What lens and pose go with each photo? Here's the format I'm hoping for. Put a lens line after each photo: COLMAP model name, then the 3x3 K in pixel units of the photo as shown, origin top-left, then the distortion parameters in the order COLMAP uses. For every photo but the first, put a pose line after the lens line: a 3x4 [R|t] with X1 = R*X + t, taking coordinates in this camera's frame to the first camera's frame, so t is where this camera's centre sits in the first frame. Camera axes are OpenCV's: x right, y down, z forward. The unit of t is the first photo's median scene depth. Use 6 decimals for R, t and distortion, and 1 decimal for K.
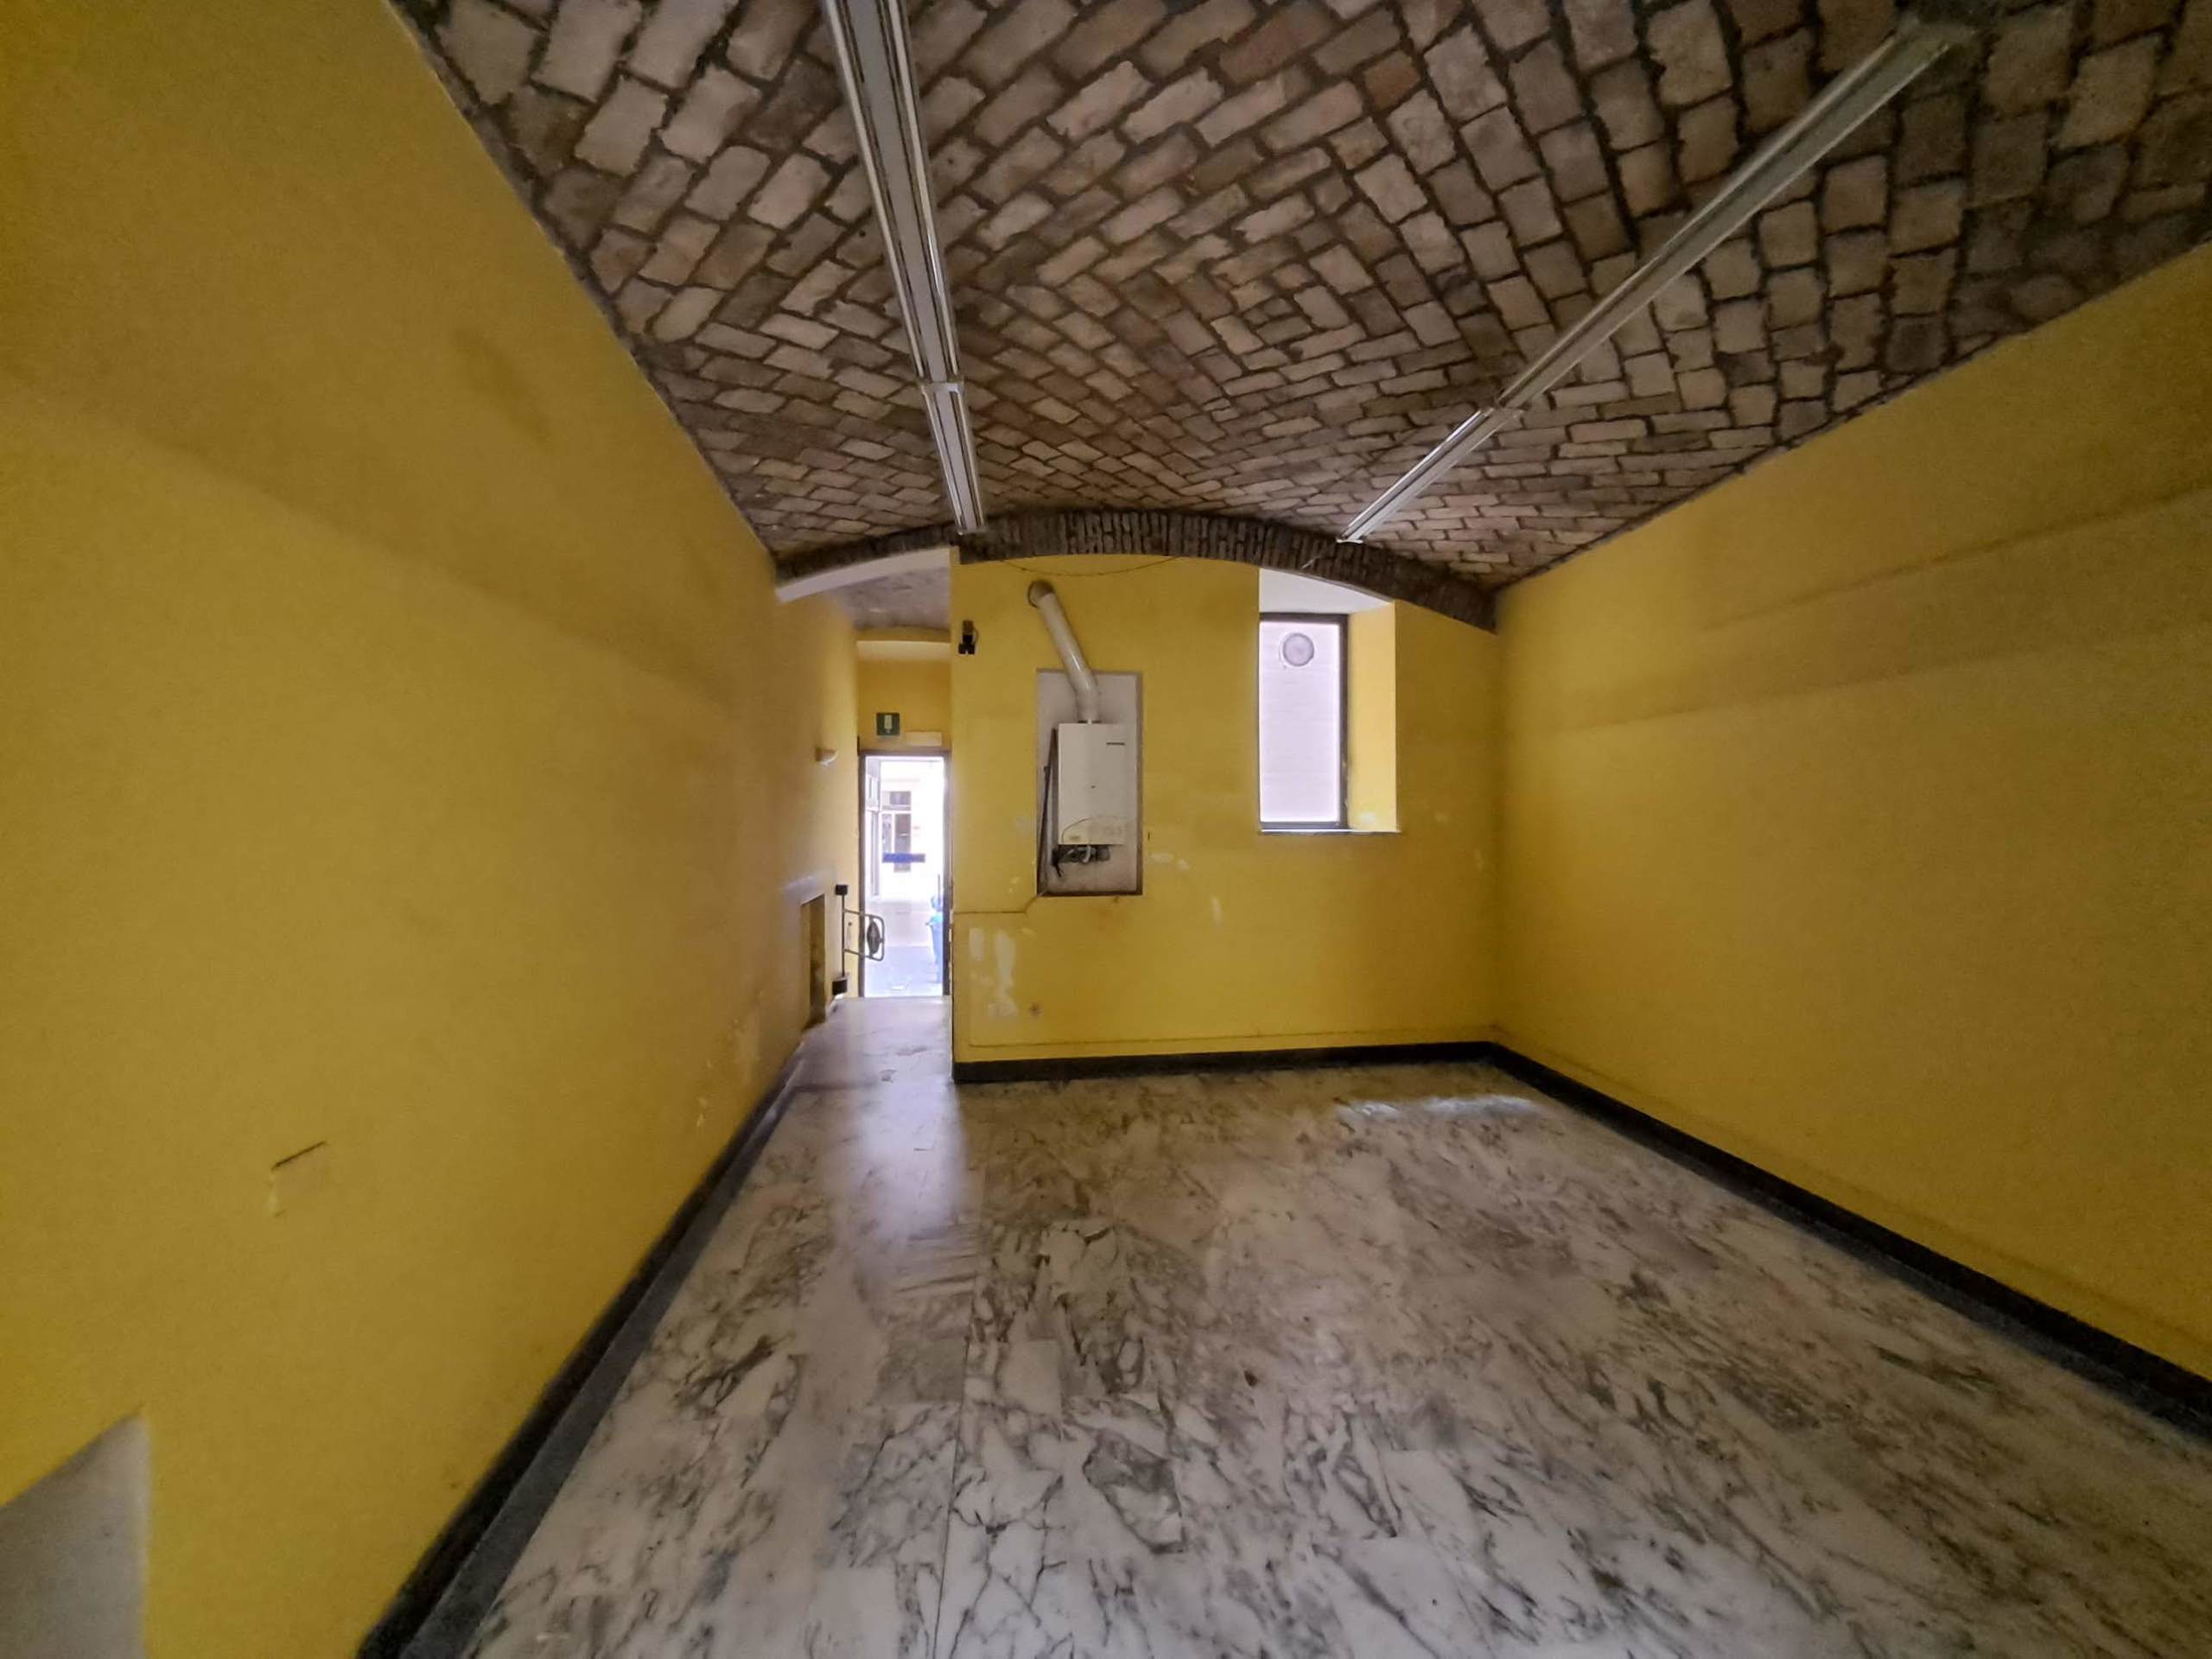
lens RADIAL K [[875.8, 0, 1093.3], [0, 875.8, 819.6], [0, 0, 1]] dist [0.007583, -0.009131]
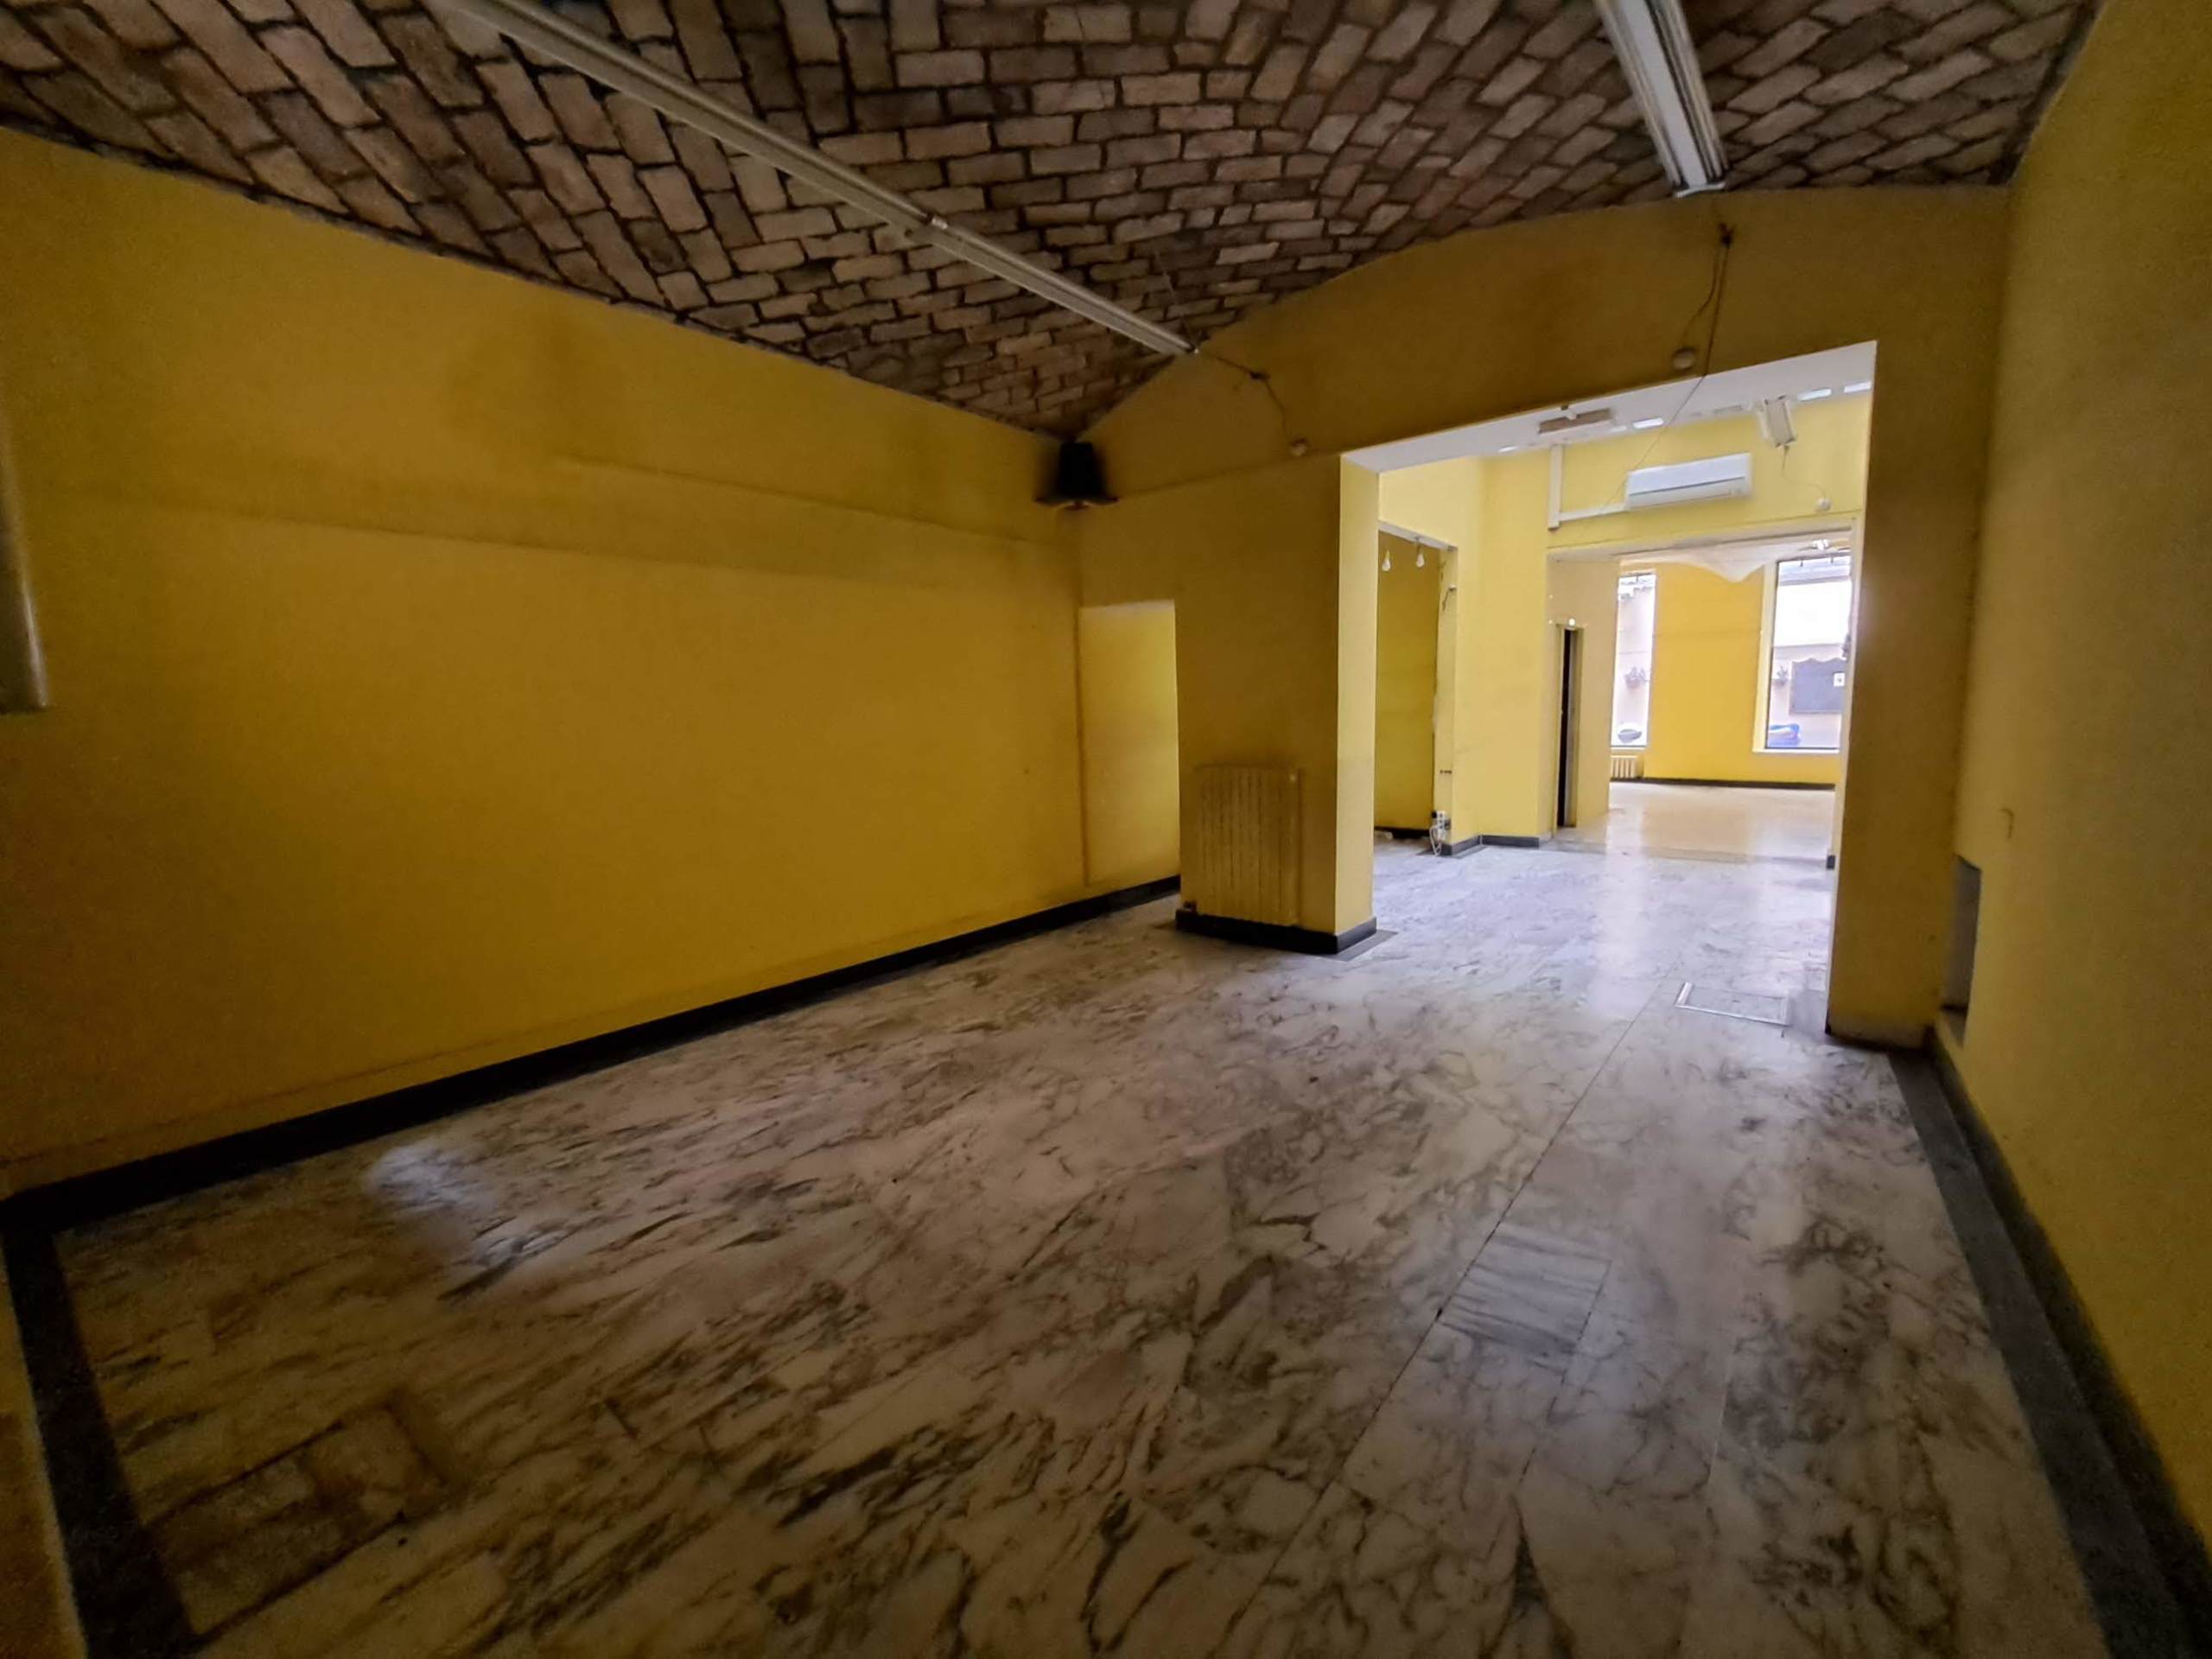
lens RADIAL K [[875.8, 0, 1093.3], [0, 875.8, 819.6], [0, 0, 1]] dist [0.007583, -0.009131]
pose [[-0.706449, -0.069139, 0.704379, -0.222356], [0.027462, 0.991790, 0.124892, 0.031960], [-0.707231, 0.107574, -0.698751, 0.958427]]
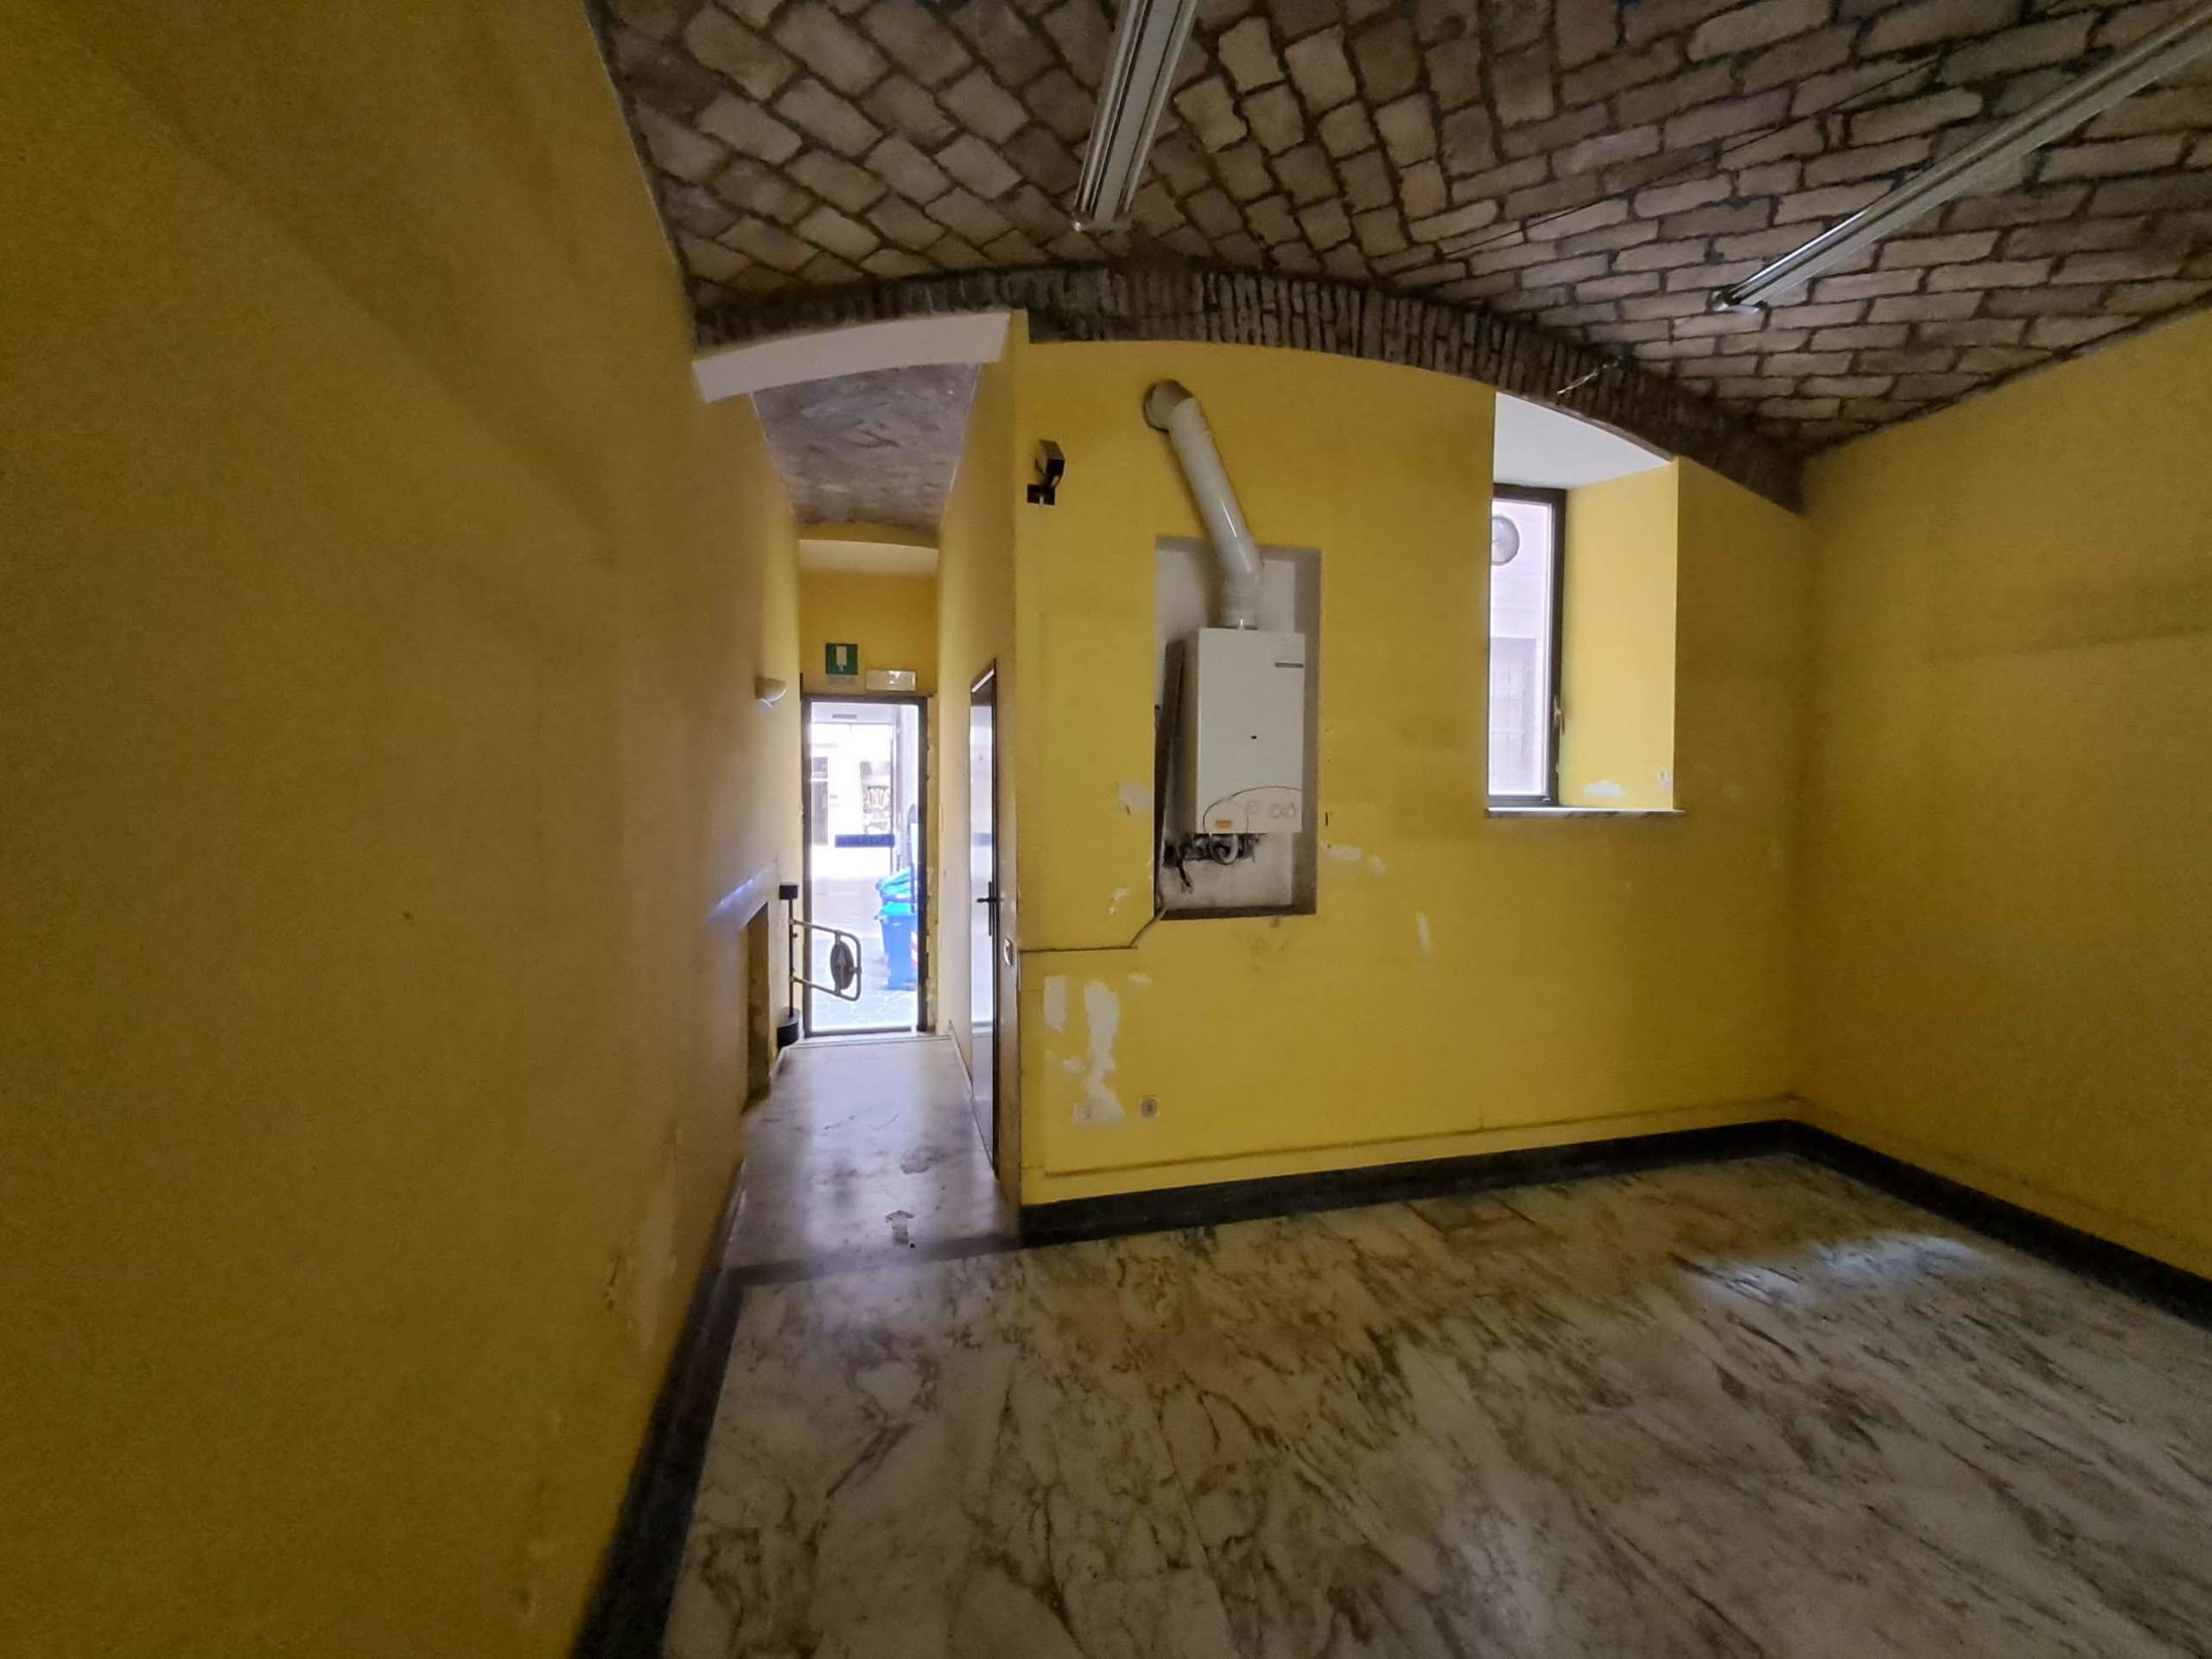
lens RADIAL K [[875.8, 0, 1093.3], [0, 875.8, 819.6], [0, 0, 1]] dist [0.007583, -0.009131]
pose [[0.994857, 0.002108, 0.101268, -0.164803], [-0.005491, 0.999435, 0.033144, 0.000174], [-0.101141, -0.033530, 0.994307, 0.410323]]
